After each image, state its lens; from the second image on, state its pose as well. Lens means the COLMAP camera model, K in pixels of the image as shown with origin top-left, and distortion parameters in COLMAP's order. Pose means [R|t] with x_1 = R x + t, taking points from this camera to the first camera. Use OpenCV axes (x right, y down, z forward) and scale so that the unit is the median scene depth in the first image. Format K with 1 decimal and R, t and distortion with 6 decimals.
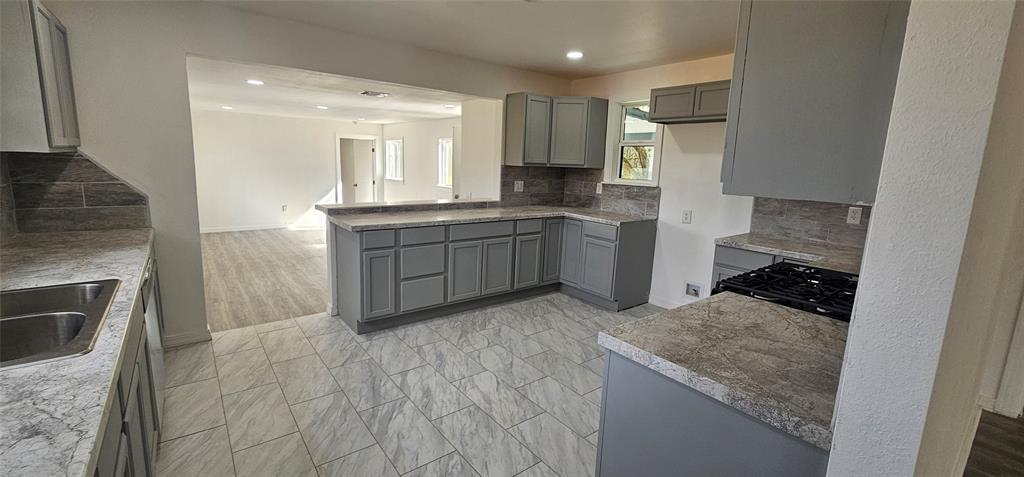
lens RADIAL K [[418.0, 0, 512.1], [0, 418.0, 234.5], [0, 0, 1]] dist [0.000910, 0.000176]
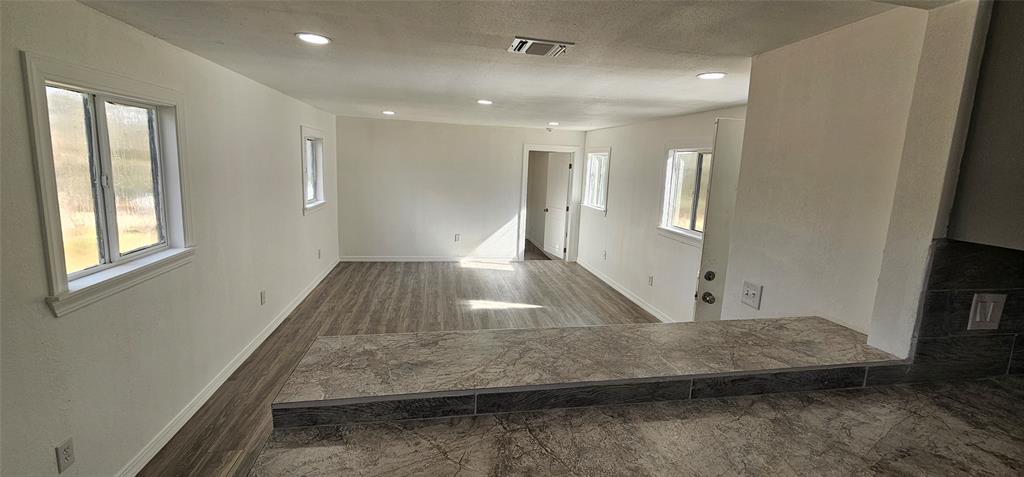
lens RADIAL K [[418.0, 0, 513.6], [0, 418.0, 234.1], [0, 0, 1]] dist [0.000910, 0.000176]
pose [[0.883091, 0.081749, -0.462025, -0.069919], [-0.096399, 0.995309, -0.008146, -0.068625], [0.459192, 0.051733, 0.886829, 0.312125]]
